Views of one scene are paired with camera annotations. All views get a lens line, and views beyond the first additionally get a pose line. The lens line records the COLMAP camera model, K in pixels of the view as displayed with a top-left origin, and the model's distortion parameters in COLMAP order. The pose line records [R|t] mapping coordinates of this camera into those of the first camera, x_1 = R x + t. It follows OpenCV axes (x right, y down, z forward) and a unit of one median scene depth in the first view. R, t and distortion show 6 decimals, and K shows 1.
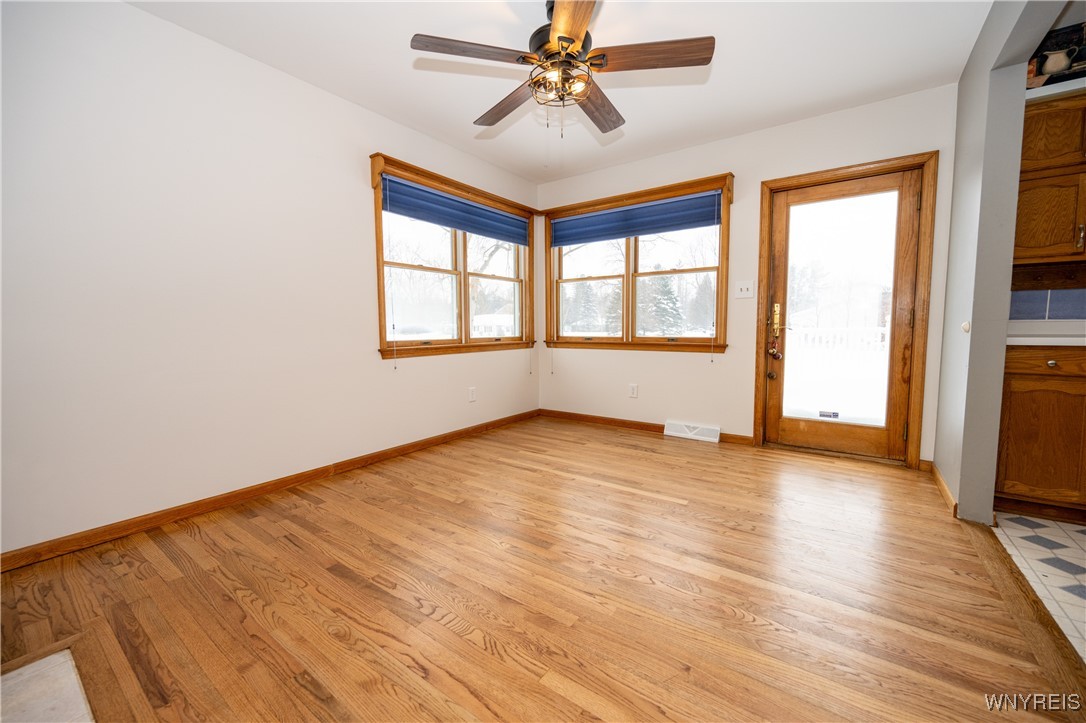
lens RADIAL K [[426.9, 0, 546.1], [0, 426.9, 363.3], [0, 0, 1]] dist [-0.000107, -0.000061]
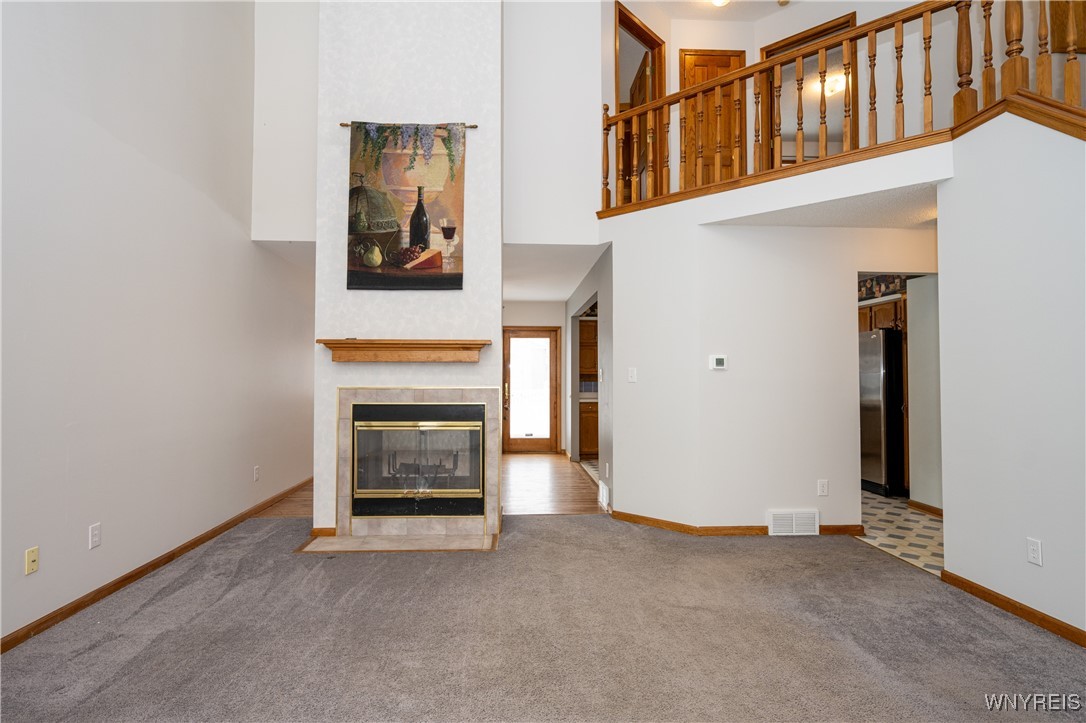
lens RADIAL K [[576.6, 0, 543.0], [0, 576.6, 361.5], [0, 0, 1]] dist [-0.000806, 0.000258]
pose [[0.783755, 0.024571, 0.620584, -1.995276], [0.046086, 0.994161, -0.097566, 0.070111], [-0.619358, 0.105068, 0.778047, -2.451256]]
